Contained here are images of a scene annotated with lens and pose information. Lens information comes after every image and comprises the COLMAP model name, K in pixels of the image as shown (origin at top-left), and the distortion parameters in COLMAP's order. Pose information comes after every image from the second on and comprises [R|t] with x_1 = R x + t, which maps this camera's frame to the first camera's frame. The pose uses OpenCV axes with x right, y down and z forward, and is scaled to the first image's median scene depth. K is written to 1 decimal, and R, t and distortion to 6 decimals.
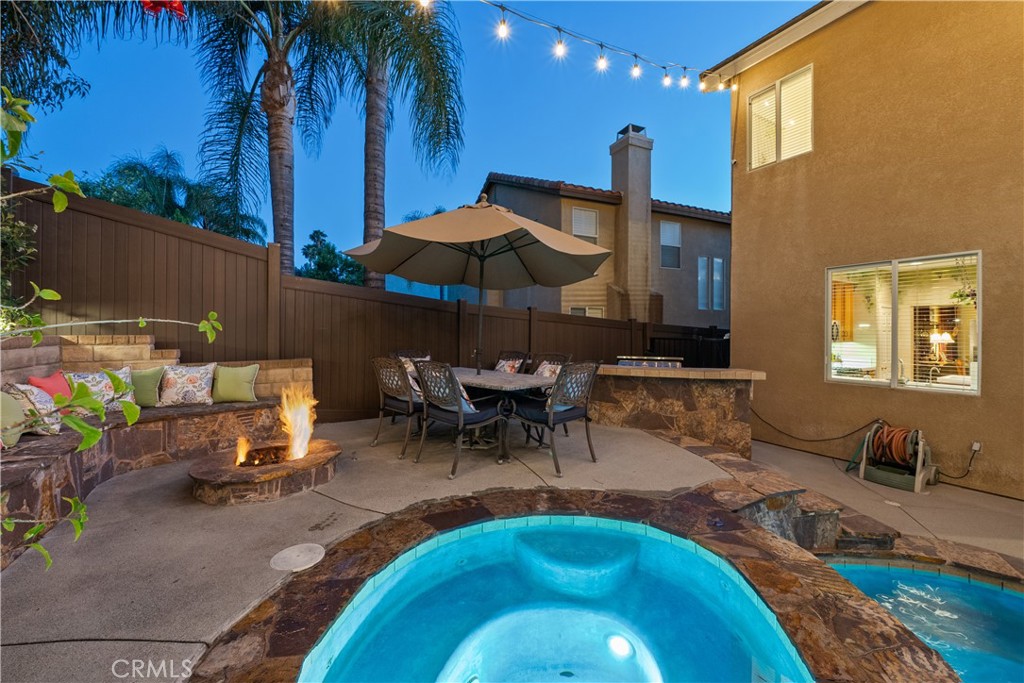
lens RADIAL K [[397.0, 0, 509.2], [0, 397.0, 333.5], [0, 0, 1]] dist [-0.000811, 0.000057]
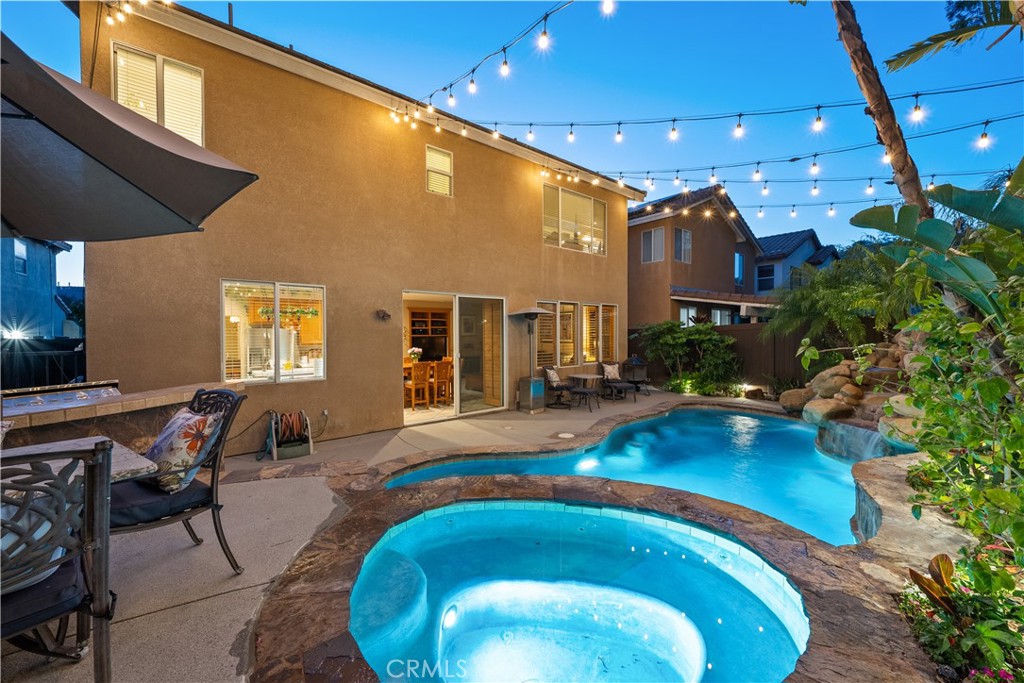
lens RADIAL K [[393.3, 0, 512.0], [0, 393.3, 341.5], [0, 0, 1]] dist [-0.001479, -0.000032]
pose [[-0.161273, -0.018799, 0.986731, -0.521677], [0.009201, 0.999746, 0.020551, -0.020223], [-0.986867, 0.012393, -0.161059, 0.614001]]
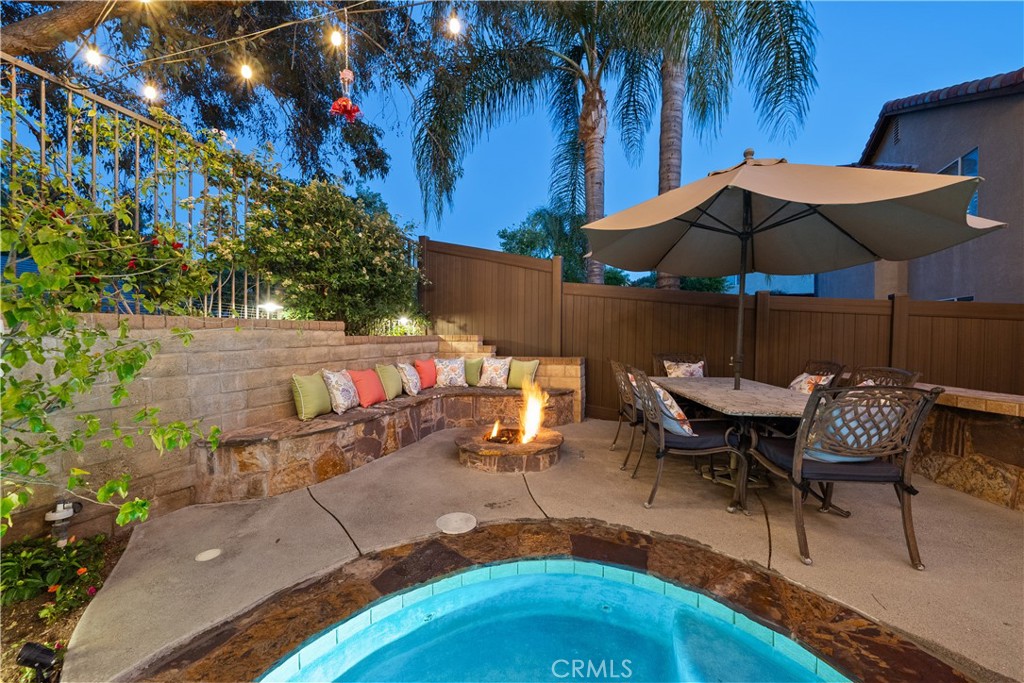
lens RADIAL K [[393.3, 0, 512.0], [0, 393.3, 341.5], [0, 0, 1]] dist [-0.001479, -0.000032]
pose [[0.640247, 0.019278, -0.767927, 0.279558], [-0.004558, 0.999763, 0.021298, -0.003898], [0.768156, -0.010136, 0.640183, 0.223375]]
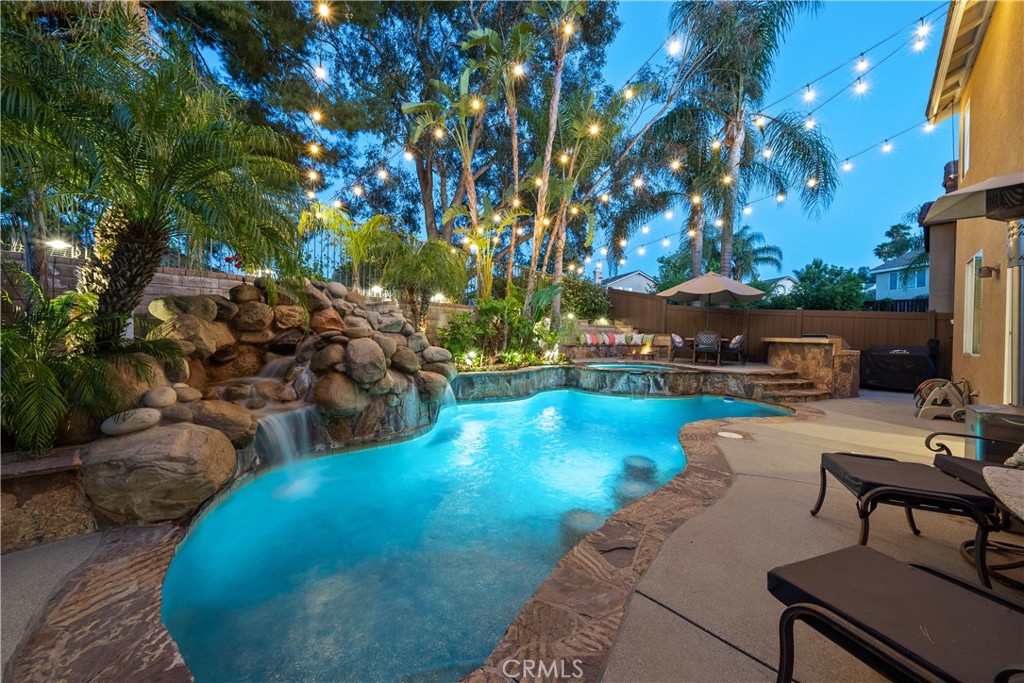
lens RADIAL K [[355.6, 0, 512.0], [0, 355.6, 341.5], [0, 0, 1]] dist [0.000087, 0.000005]
pose [[0.243478, 0.020499, -0.969690, 2.307288], [-0.016350, 0.999721, 0.017029, 0.129311], [0.969769, 0.011709, 0.243746, -0.996585]]
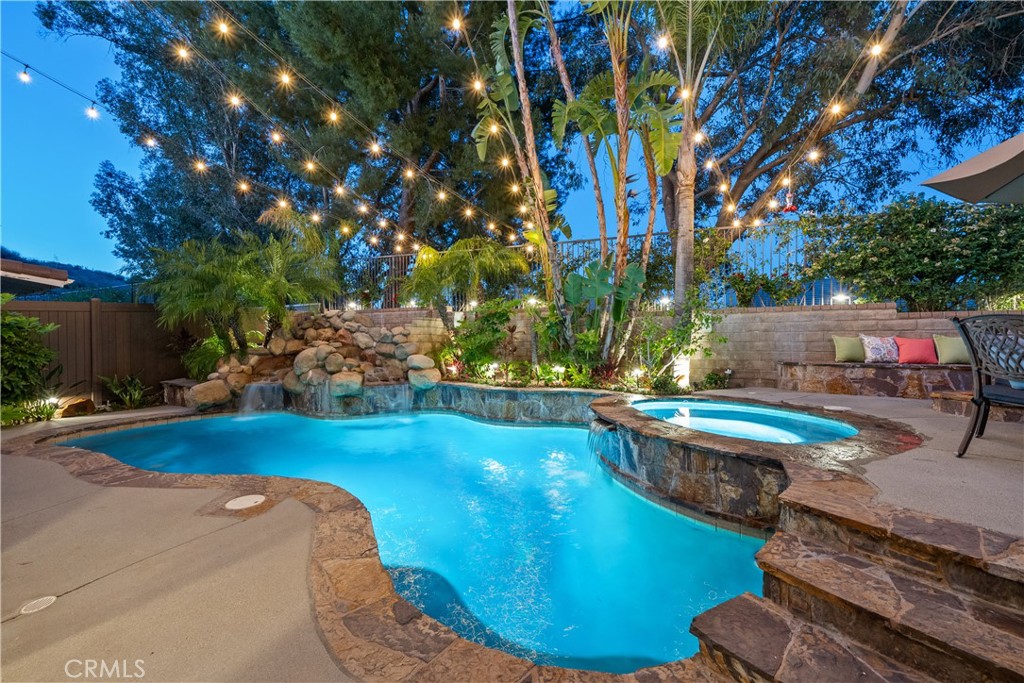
lens RADIAL K [[397.0, 0, 509.2], [0, 397.0, 333.5], [0, 0, 1]] dist [-0.000811, 0.000057]
pose [[-0.852891, -0.000688, -0.522088, 1.249633], [0.005436, 0.999933, -0.010197, 0.099155], [0.522060, -0.011535, -0.852830, 1.129534]]
